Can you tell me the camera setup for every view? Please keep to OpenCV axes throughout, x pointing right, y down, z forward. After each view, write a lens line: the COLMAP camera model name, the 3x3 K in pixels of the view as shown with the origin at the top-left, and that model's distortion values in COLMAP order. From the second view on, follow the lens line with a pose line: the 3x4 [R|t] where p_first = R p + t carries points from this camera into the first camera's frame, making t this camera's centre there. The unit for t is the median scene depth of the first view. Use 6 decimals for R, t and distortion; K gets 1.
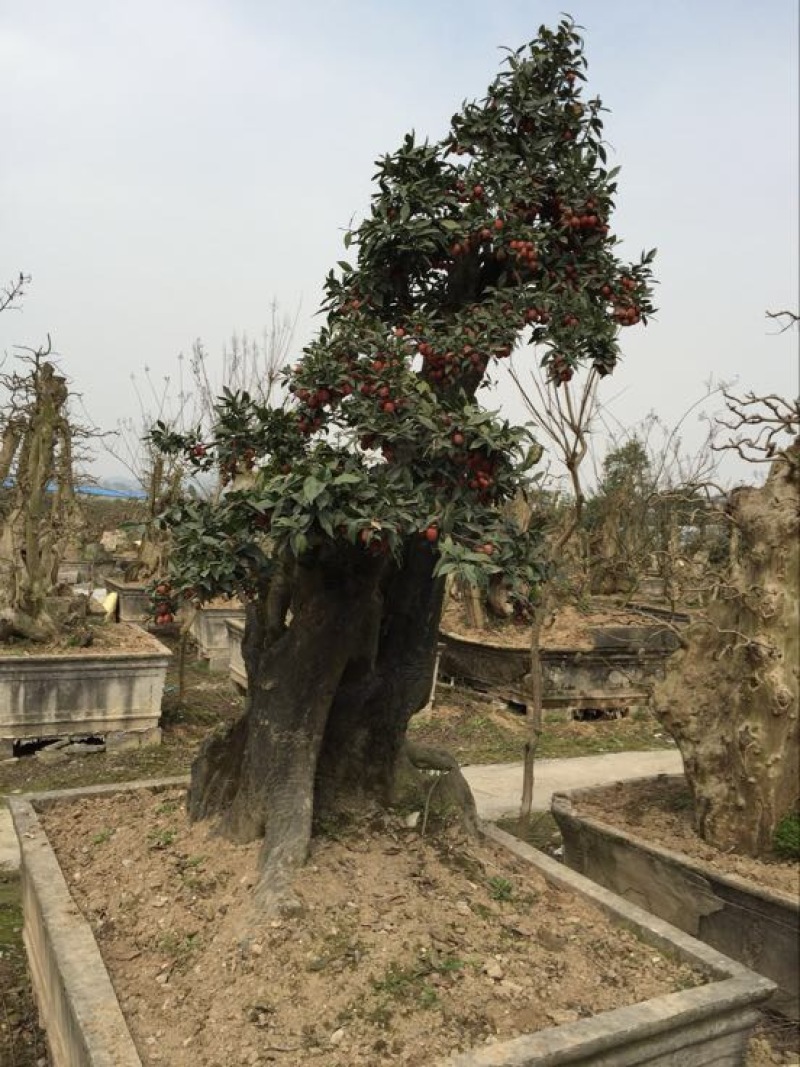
lens RADIAL K [[916.7, 0, 402.1], [0, 916.7, 538.7], [0, 0, 1]] dist [0.073848, -0.134556]
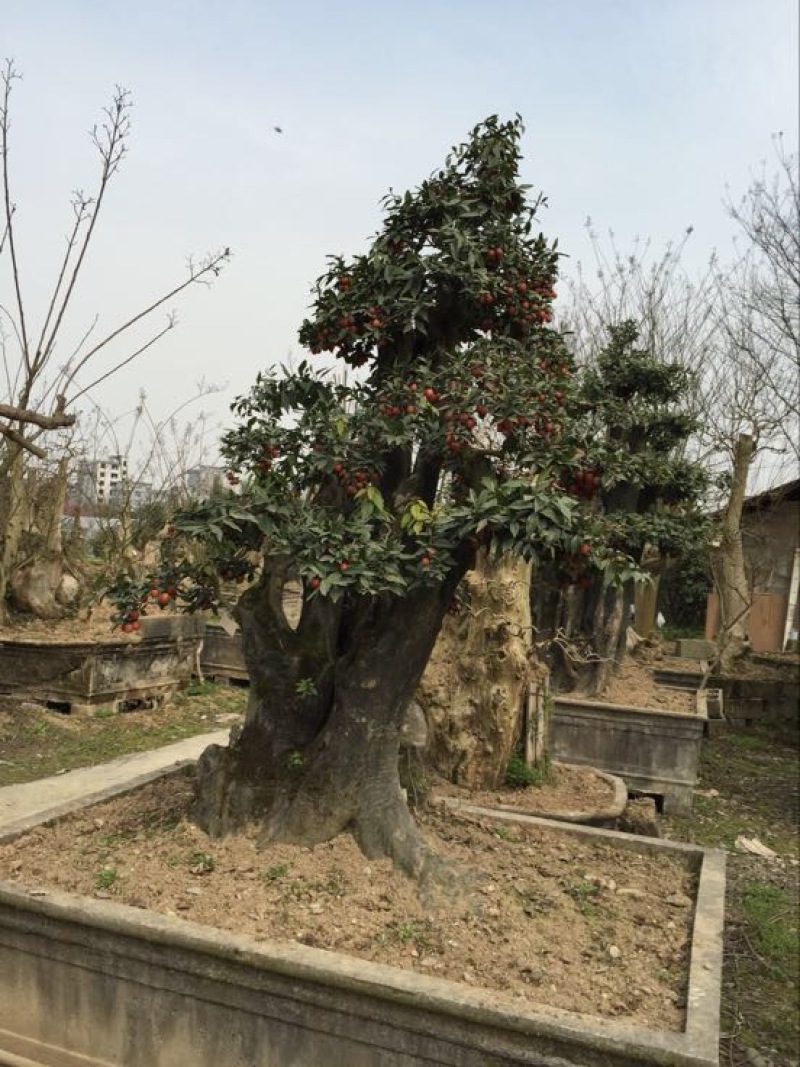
lens RADIAL K [[916.7, 0, 402.1], [0, 916.7, 538.7], [0, 0, 1]] dist [0.073848, -0.134556]
pose [[0.749747, 0.017057, 0.661505, -0.251149], [-0.027598, 0.999604, 0.005505, -0.004402], [-0.661149, -0.022383, 0.749921, 0.057978]]
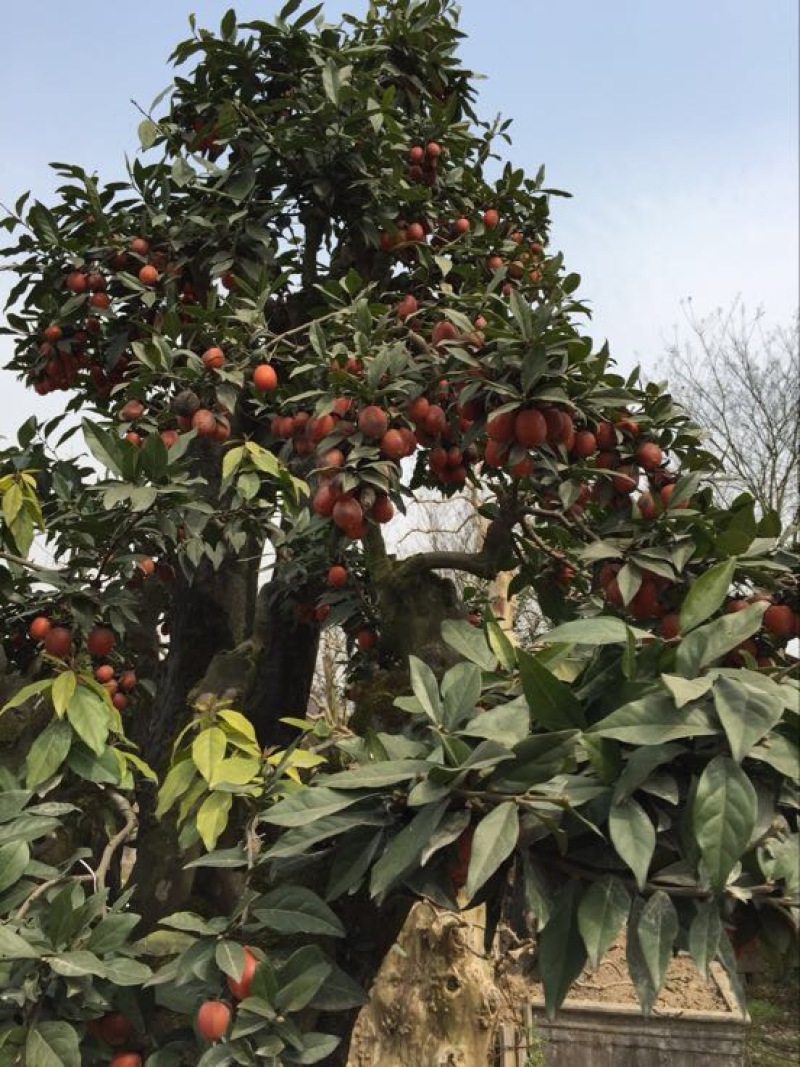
lens RADIAL K [[916.7, 0, 402.1], [0, 916.7, 538.7], [0, 0, 1]] dist [0.073848, -0.134556]
pose [[0.681434, 0.143325, 0.717709, -0.090121], [0.013581, 0.977992, -0.208198, -0.013766], [-0.731754, 0.151621, 0.664490, 0.219352]]
